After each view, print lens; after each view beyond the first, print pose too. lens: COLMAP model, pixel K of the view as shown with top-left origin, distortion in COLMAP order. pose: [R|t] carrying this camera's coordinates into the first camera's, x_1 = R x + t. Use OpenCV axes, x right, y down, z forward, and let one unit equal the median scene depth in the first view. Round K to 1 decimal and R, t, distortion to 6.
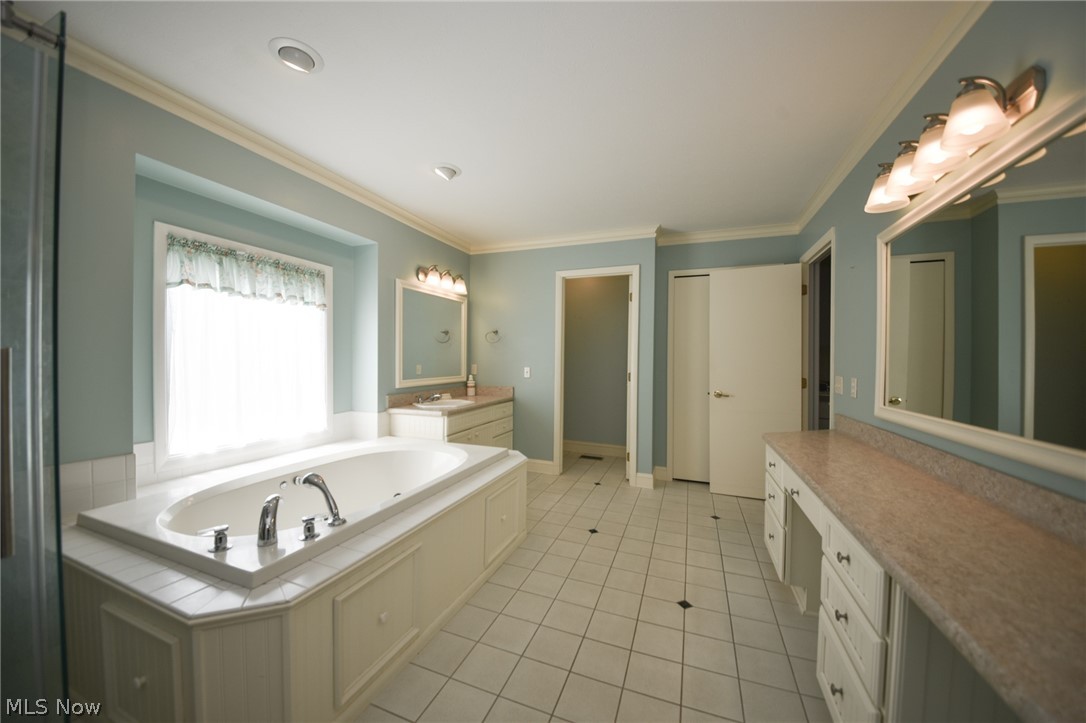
lens RADIAL K [[381.3, 0, 543.3], [0, 381.3, 365.2], [0, 0, 1]] dist [-0.001757, -0.001304]
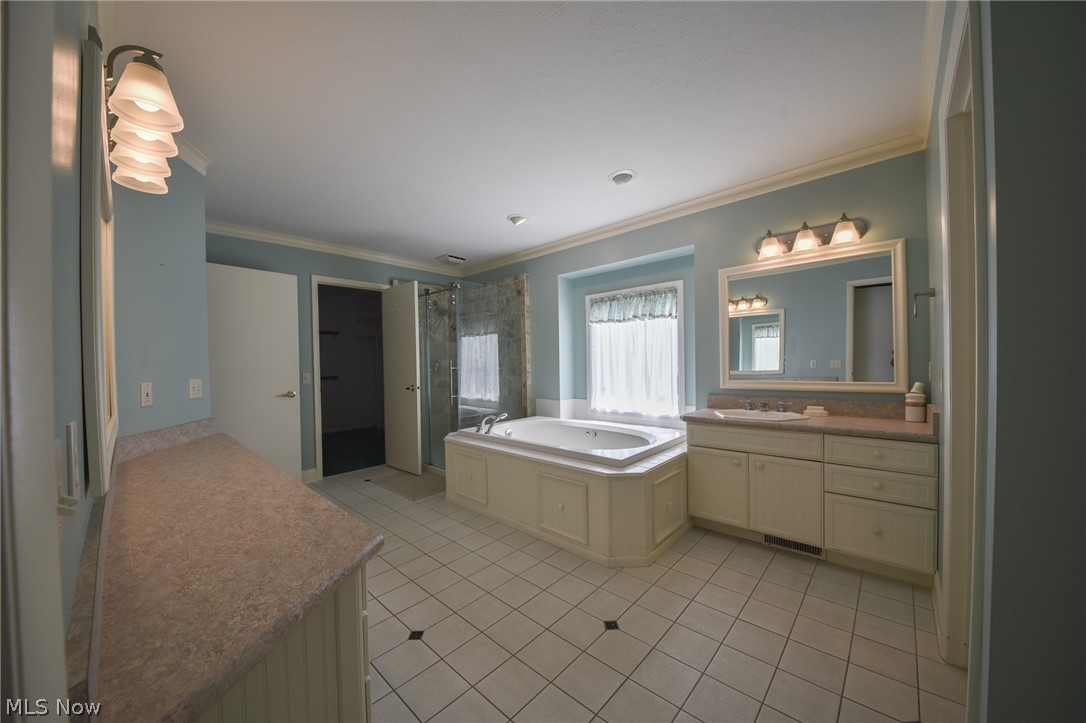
lens RADIAL K [[381.3, 0, 544.9], [0, 381.3, 365.9], [0, 0, 1]] dist [-0.001757, -0.001304]
pose [[-0.352617, 0.014530, -0.935655, 0.738671], [0.009050, 0.999886, 0.012117, -0.011518], [0.935724, -0.004195, -0.352708, 1.081050]]
